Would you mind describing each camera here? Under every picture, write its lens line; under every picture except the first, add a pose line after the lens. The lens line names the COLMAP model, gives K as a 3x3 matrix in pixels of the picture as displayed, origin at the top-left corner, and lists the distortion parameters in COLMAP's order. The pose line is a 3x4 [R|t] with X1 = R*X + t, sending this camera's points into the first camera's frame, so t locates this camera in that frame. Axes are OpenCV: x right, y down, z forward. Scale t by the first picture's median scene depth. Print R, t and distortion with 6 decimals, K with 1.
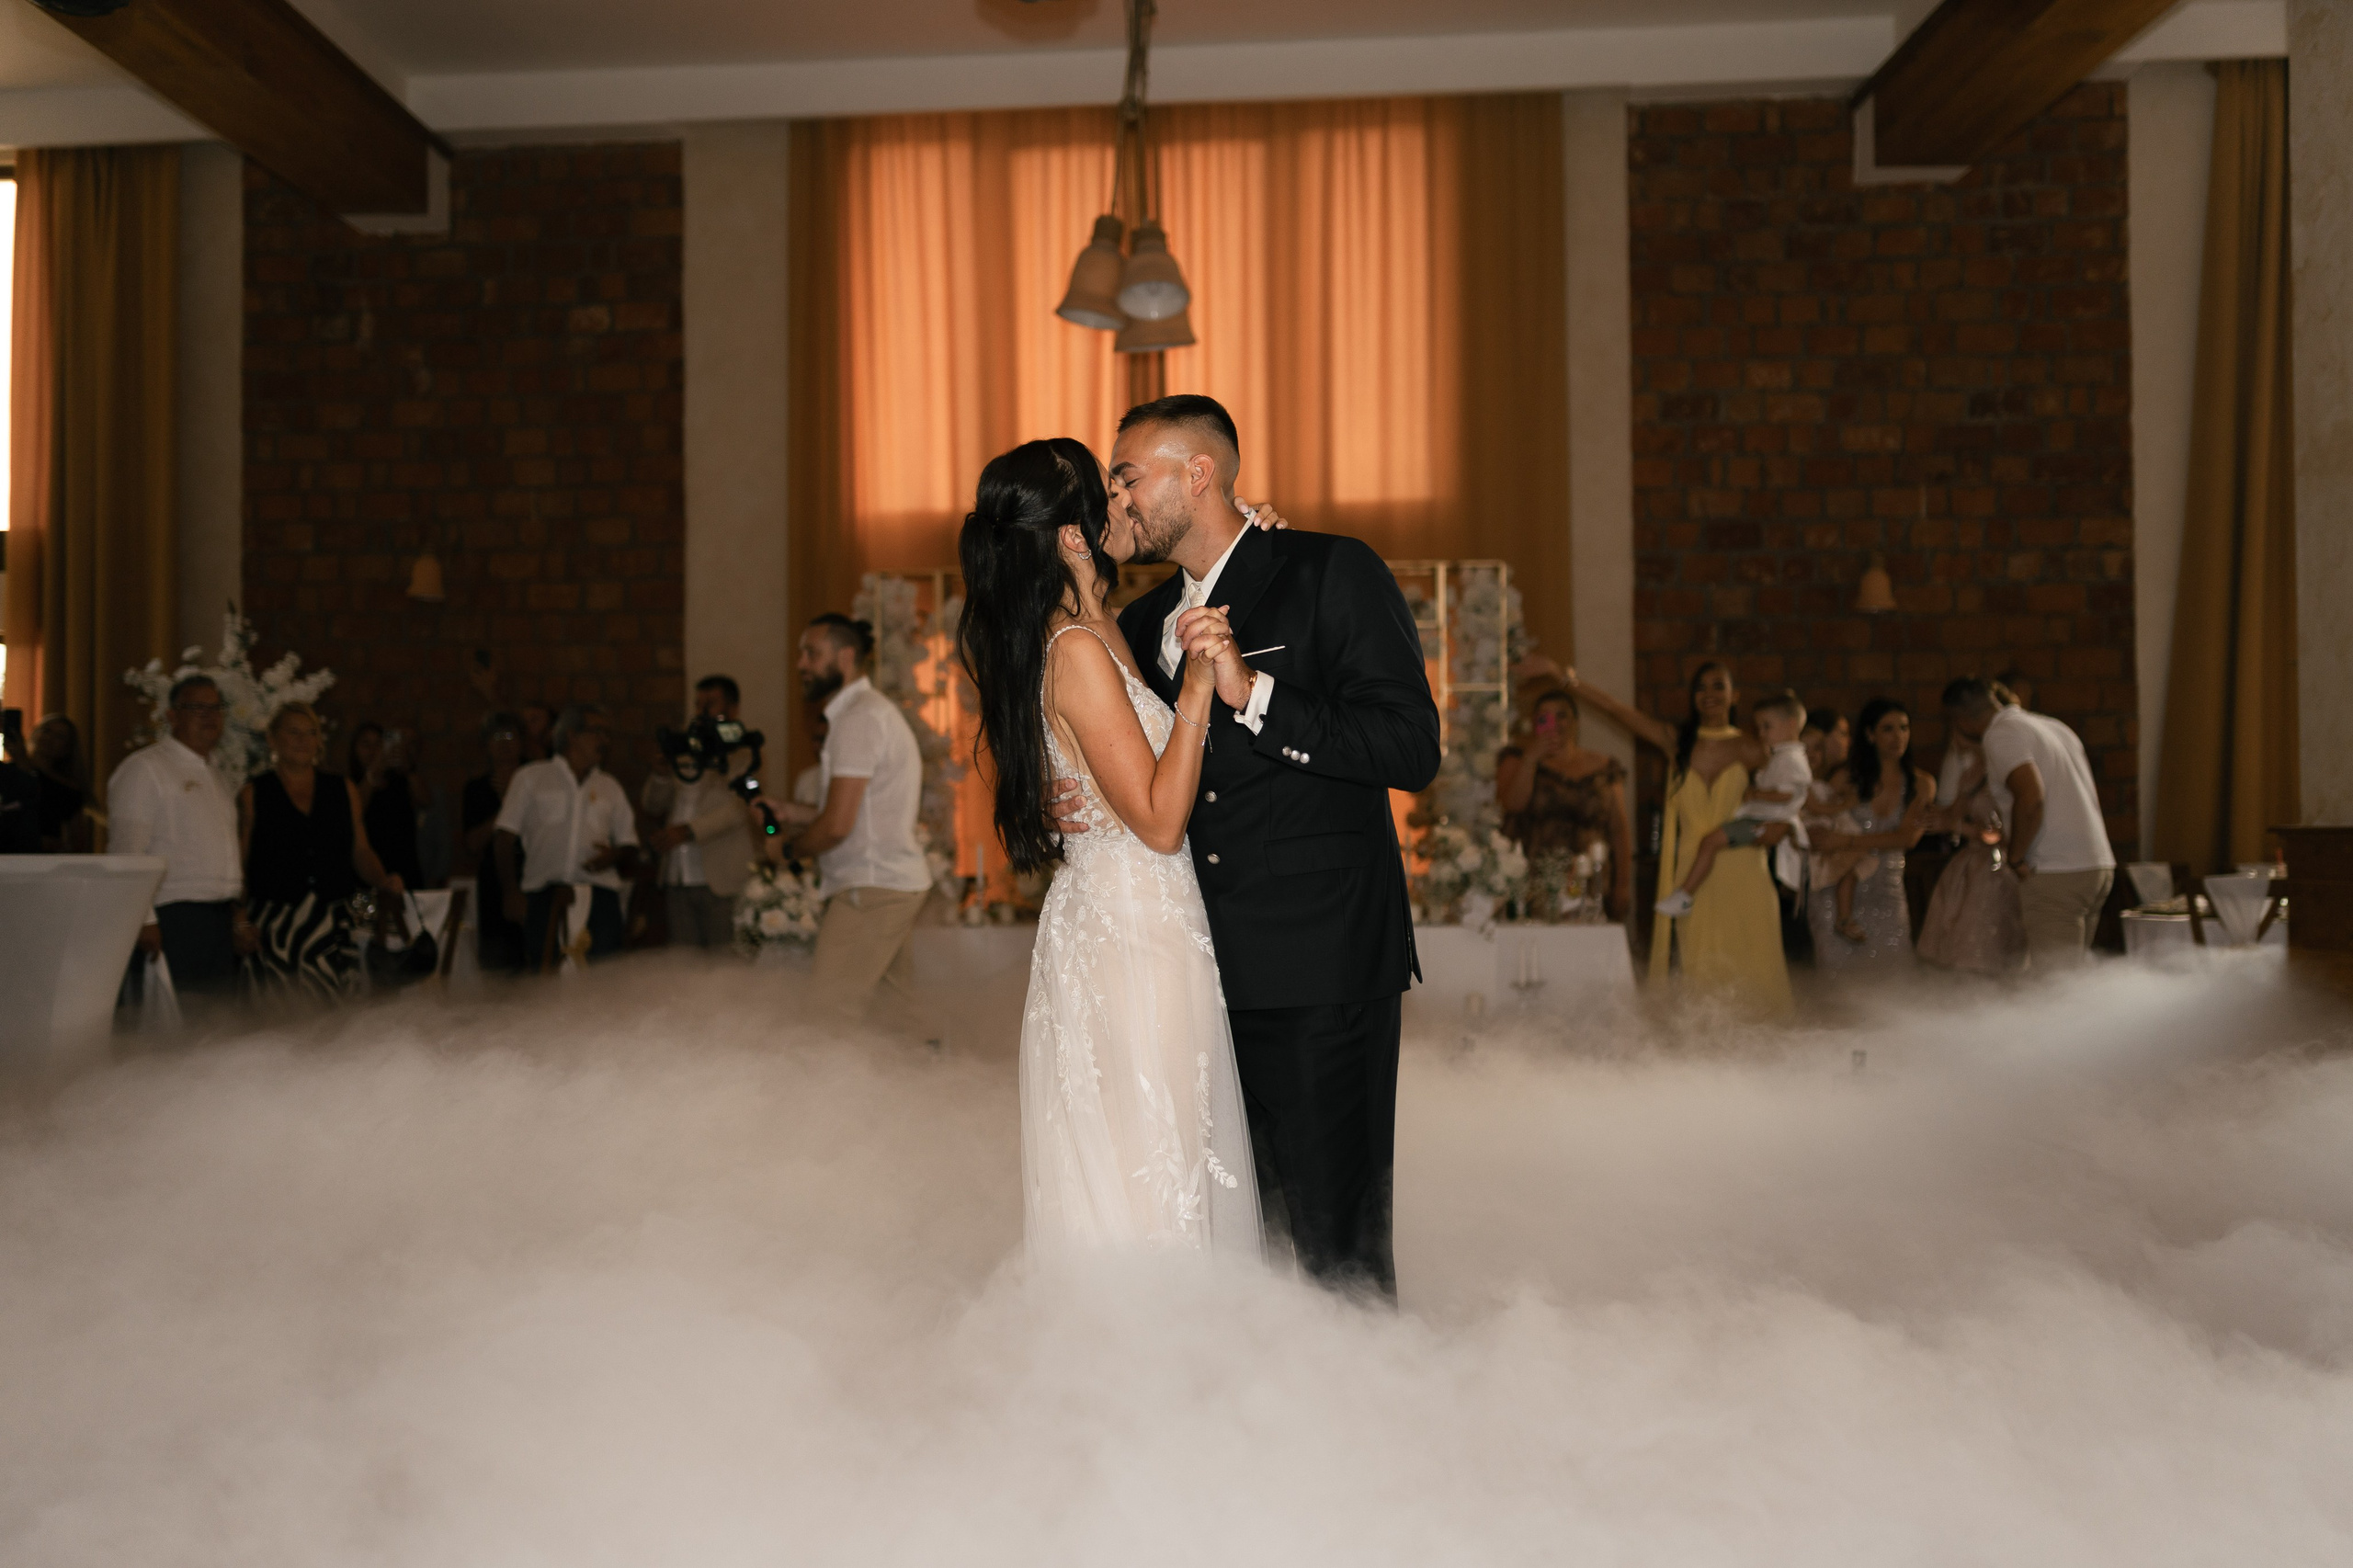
lens RADIAL K [[2343.2, 0, 1178.8], [0, 2343.2, 766.0], [0, 0, 1]] dist [-0.010456, 0.000000]
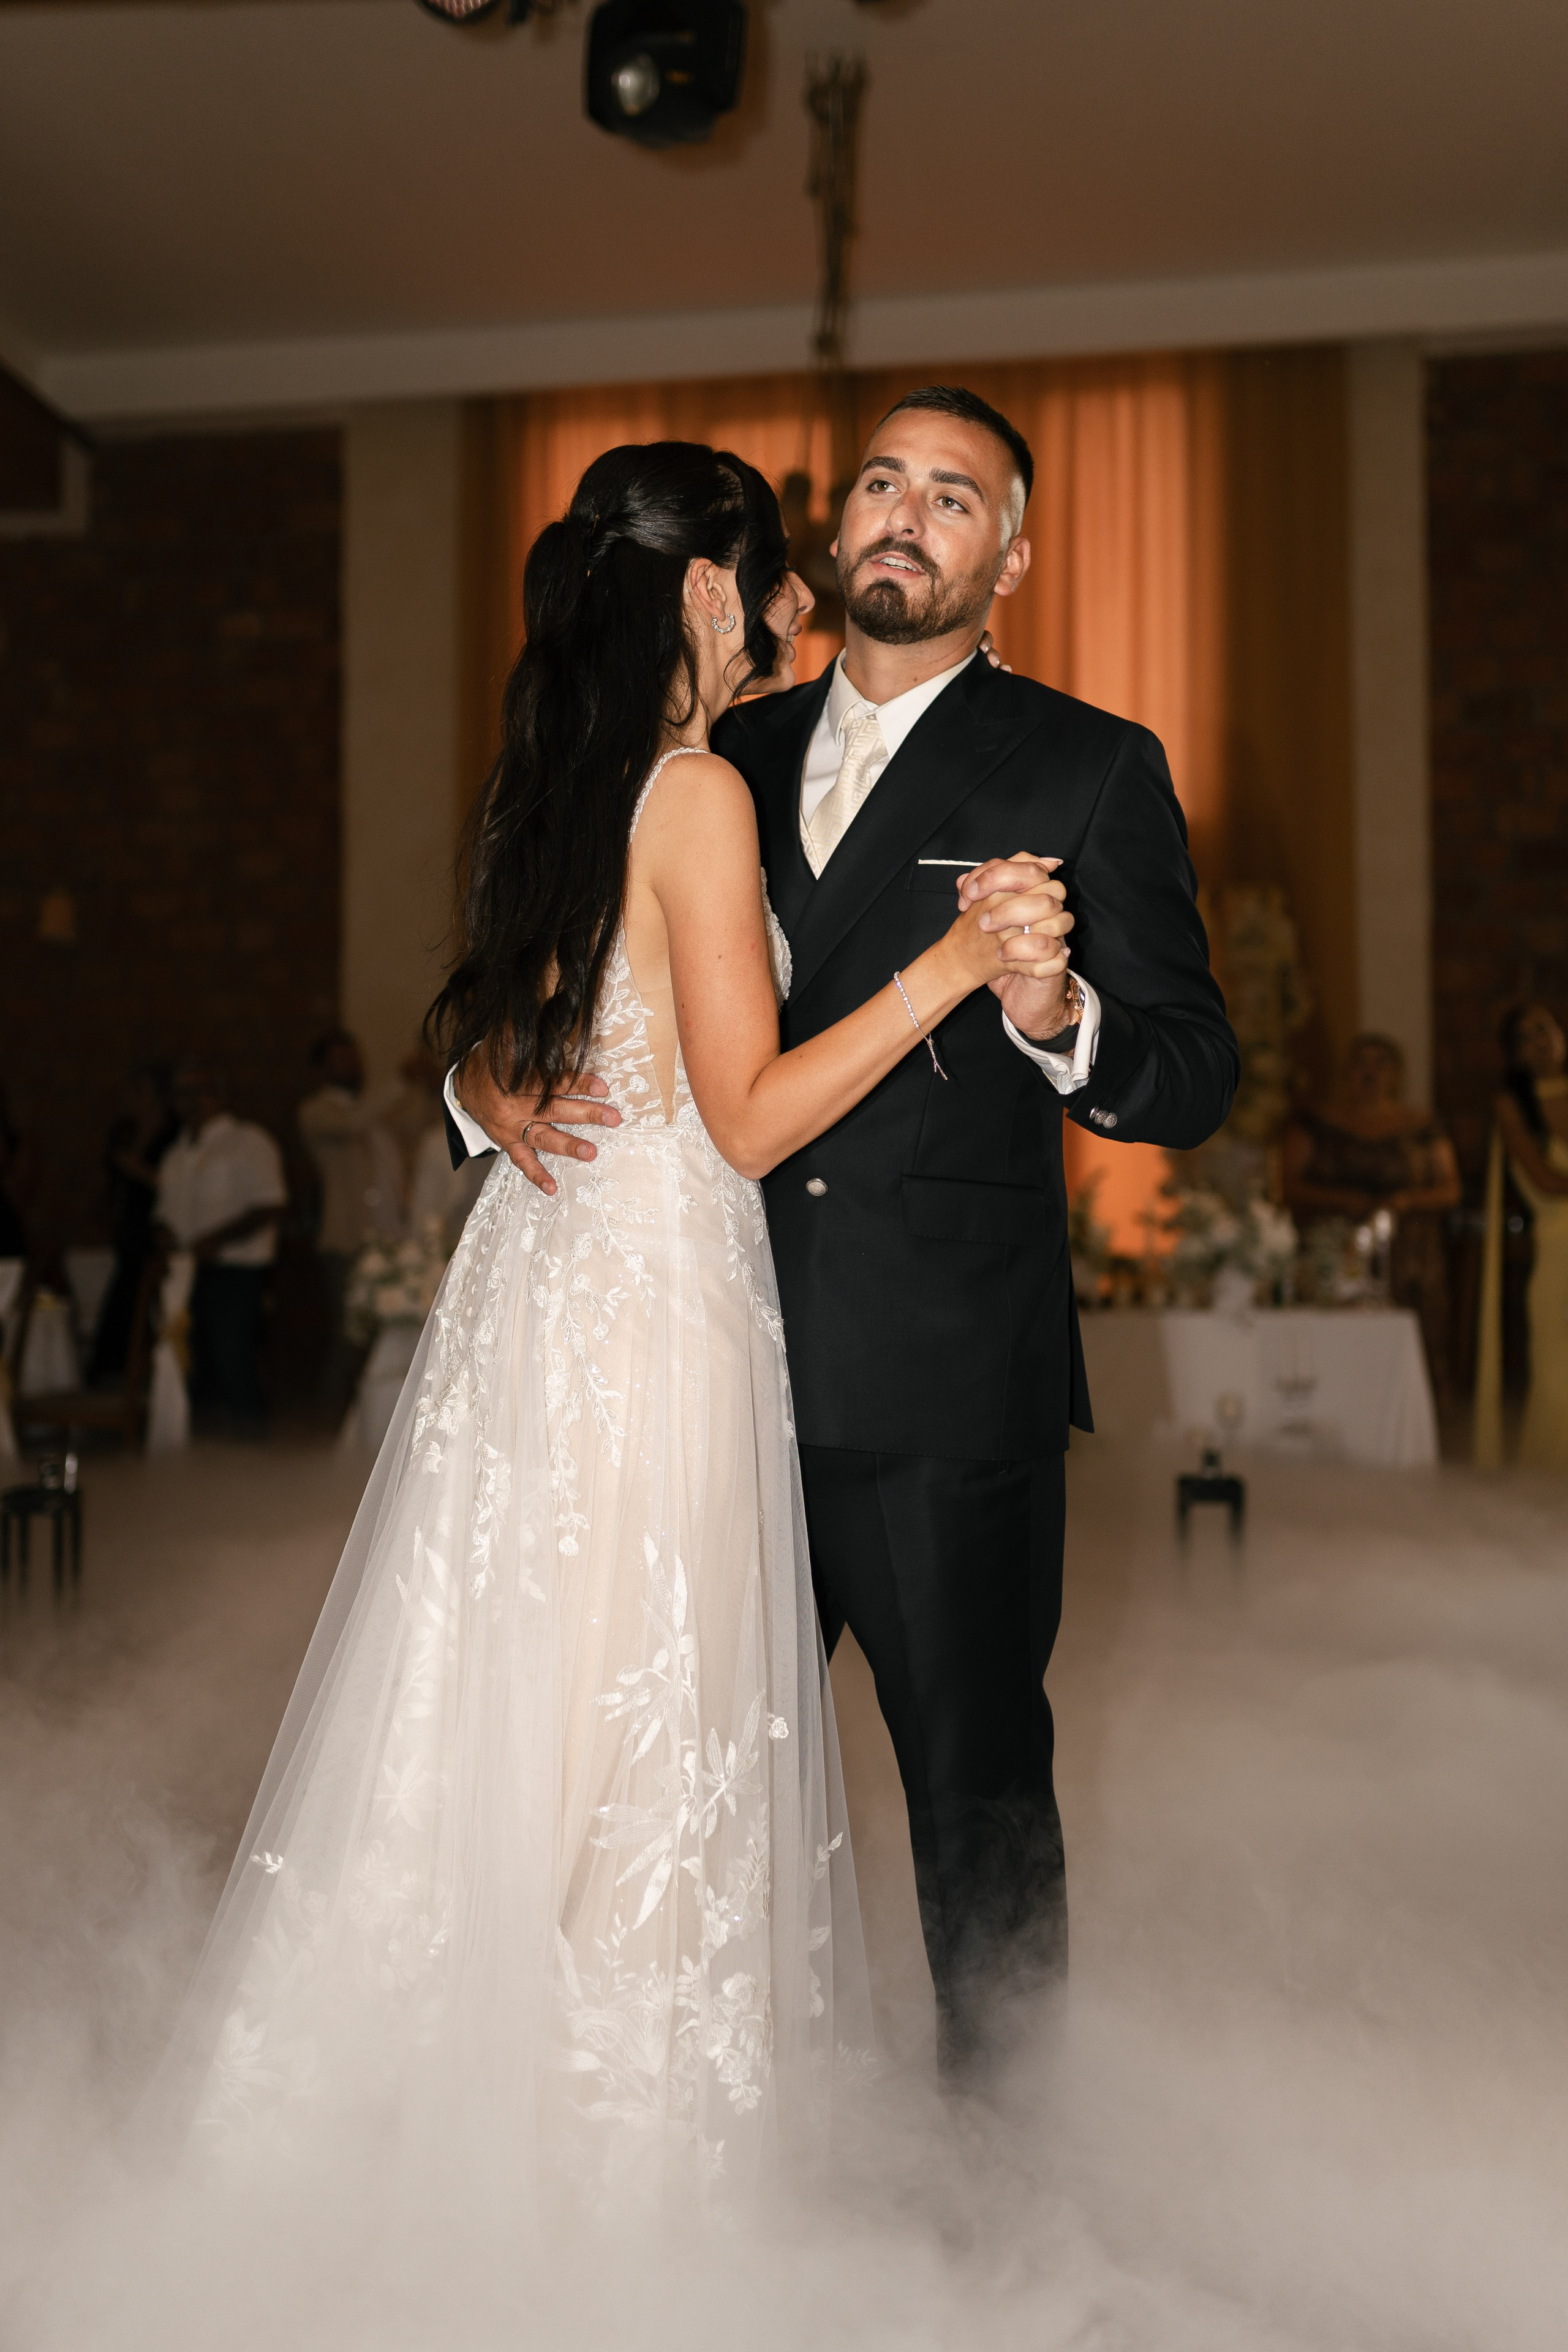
lens RADIAL K [[2342.2, 0, 791.7], [0, 2342.2, 1151.8], [0, 0, 1]] dist [-0.010456, 0.000000]
pose [[0.996880, 0.002942, -0.078881, 0.029822], [-0.003182, 0.999991, -0.002915, 0.011481], [0.078872, 0.003157, 0.996880, 0.133048]]
